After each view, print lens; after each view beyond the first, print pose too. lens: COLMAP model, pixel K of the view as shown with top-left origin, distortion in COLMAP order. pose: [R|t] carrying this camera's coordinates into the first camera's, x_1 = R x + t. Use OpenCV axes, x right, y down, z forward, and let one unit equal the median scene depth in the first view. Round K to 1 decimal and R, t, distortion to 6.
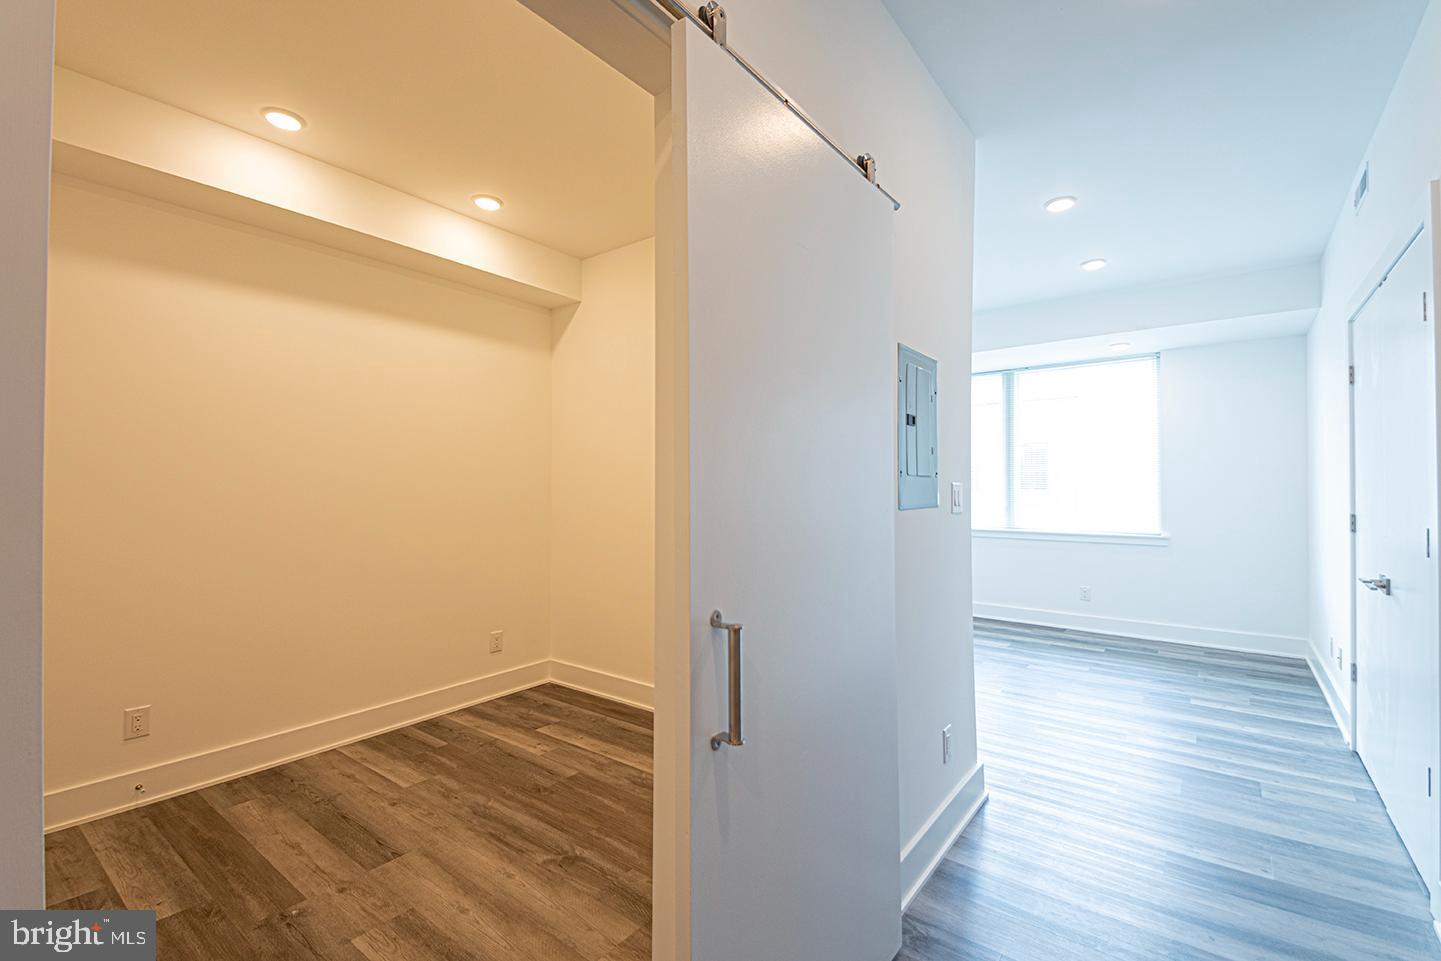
lens RADIAL K [[638.8, 0, 738.9], [0, 638.8, 479.9], [0, 0, 1]] dist [0.052914, -0.028718]
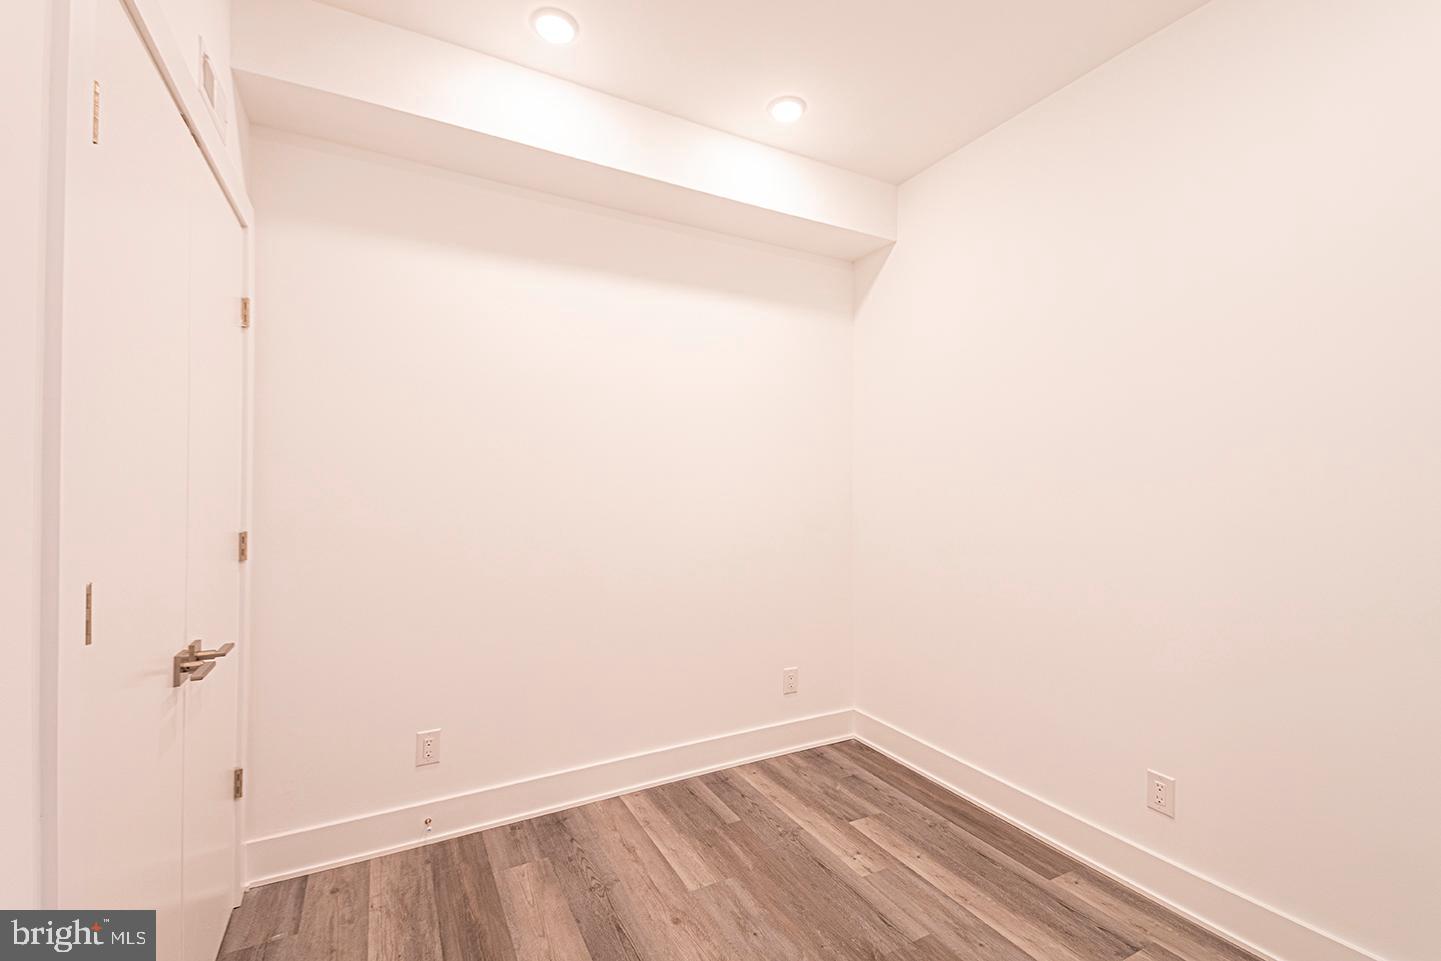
lens RADIAL K [[619.9, 0, 730.9], [0, 619.9, 489.8], [0, 0, 1]] dist [0.038970, -0.025399]
pose [[0.913514, 0.003206, -0.406794, -0.158640], [0.001109, 0.999946, 0.010370, 0.006407], [0.406805, -0.009925, 0.913461, 0.322758]]
